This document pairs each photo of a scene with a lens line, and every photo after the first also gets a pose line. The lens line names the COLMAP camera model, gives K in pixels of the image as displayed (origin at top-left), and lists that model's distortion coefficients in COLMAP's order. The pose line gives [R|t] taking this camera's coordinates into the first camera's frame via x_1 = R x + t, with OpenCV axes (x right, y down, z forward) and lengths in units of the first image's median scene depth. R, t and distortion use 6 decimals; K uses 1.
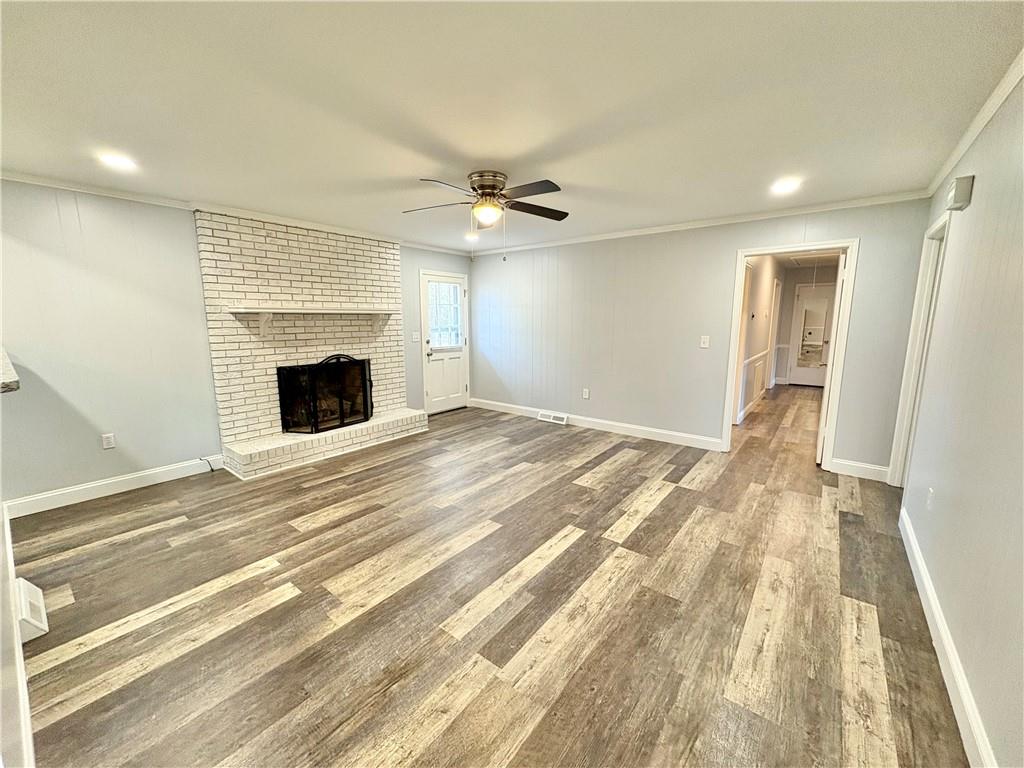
lens RADIAL K [[405.7, 0, 508.7], [0, 405.7, 384.2], [0, 0, 1]] dist [0.000312, 0.000677]
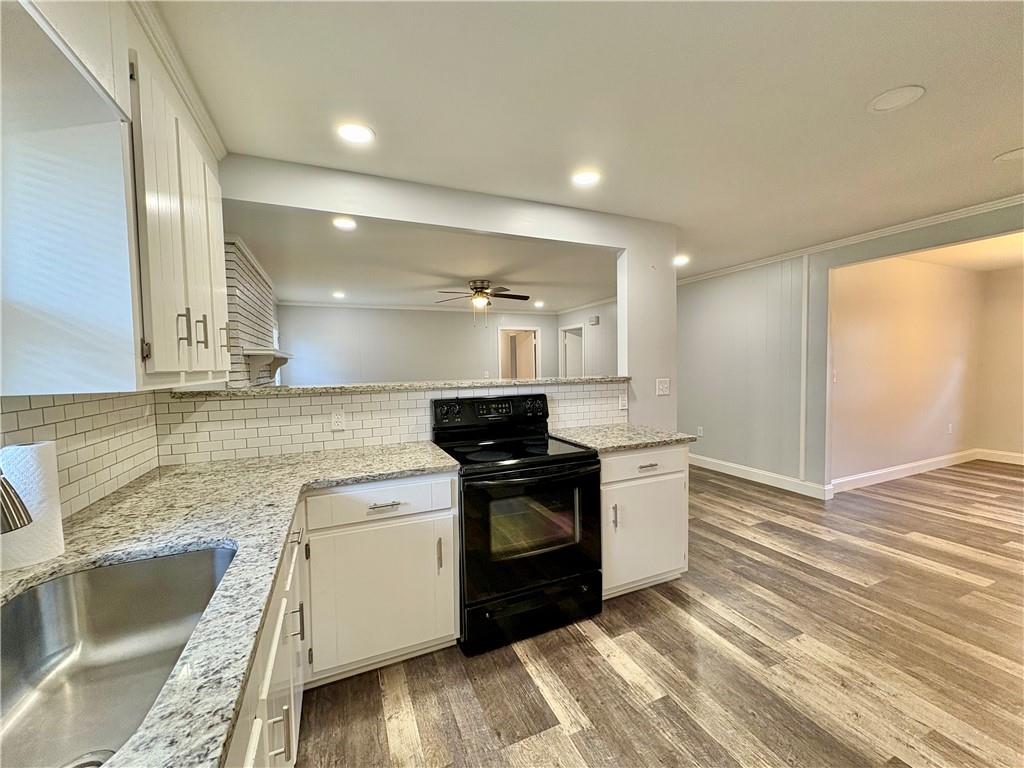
lens RADIAL K [[405.7, 0, 513.3], [0, 405.7, 383.6], [0, 0, 1]] dist [0.000312, 0.000677]
pose [[0.465097, -0.050320, 0.883829, -1.222882], [0.162572, 0.986259, -0.029398, 0.008885], [-0.870204, 0.157359, 0.466886, 0.073529]]
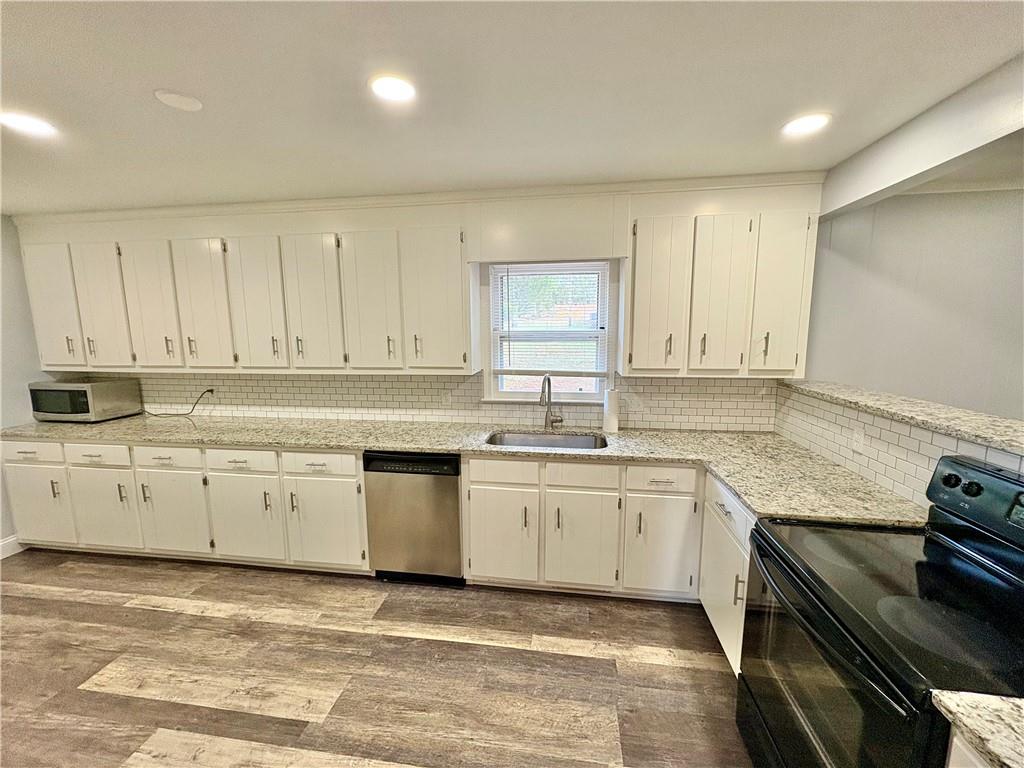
lens RADIAL K [[405.7, 0, 512.5], [0, 405.7, 384.6], [0, 0, 1]] dist [0.000312, 0.000677]
pose [[0.507845, 0.116400, -0.853549, -0.613798], [-0.133760, 0.989467, 0.055350, -0.036571], [0.851001, 0.086062, 0.518065, -0.055464]]
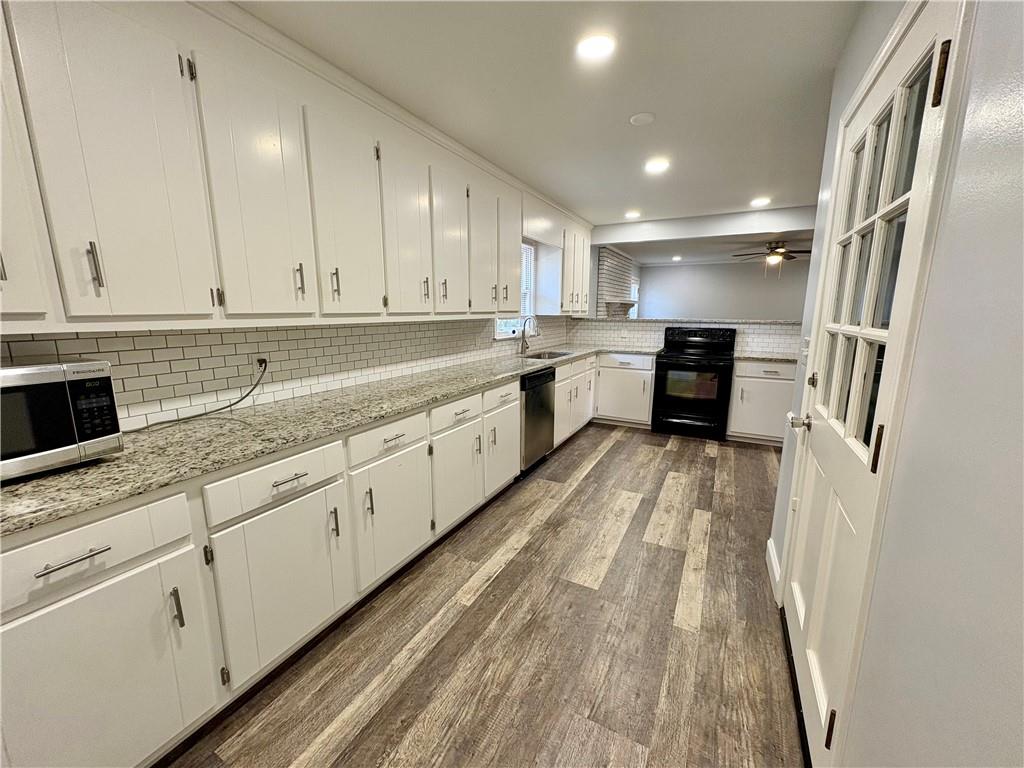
lens RADIAL K [[405.7, 0, 512.2], [0, 405.7, 381.8], [0, 0, 1]] dist [0.000312, 0.000677]
pose [[0.982409, -0.028177, 0.184605, -1.459771], [0.025353, 0.999523, 0.017642, 0.135923], [-0.185014, -0.012651, 0.982654, -0.720195]]
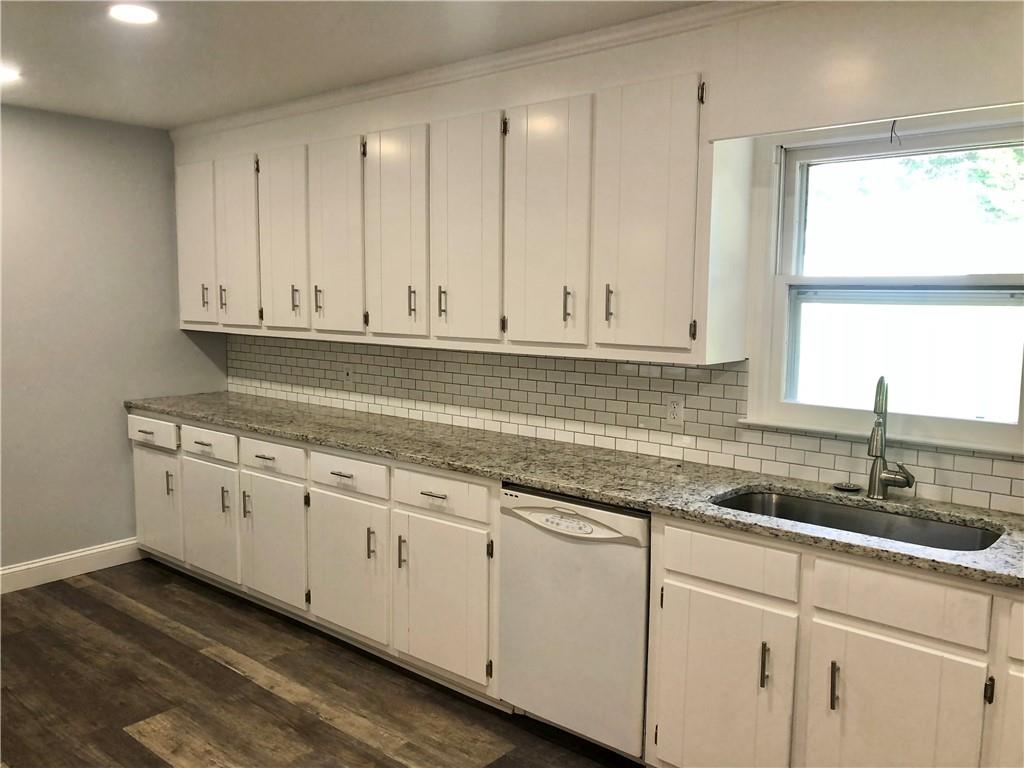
lens RADIAL K [[839.1, 0, 507.0], [0, 839.1, 381.3], [0, 0, 1]] dist [0.043070, -0.023189]
pose [[-0.038451, 0.103451, -0.993891, -0.518077], [-0.171417, 0.979200, 0.108553, -0.040237], [0.984448, 0.174544, -0.019918, 0.094608]]
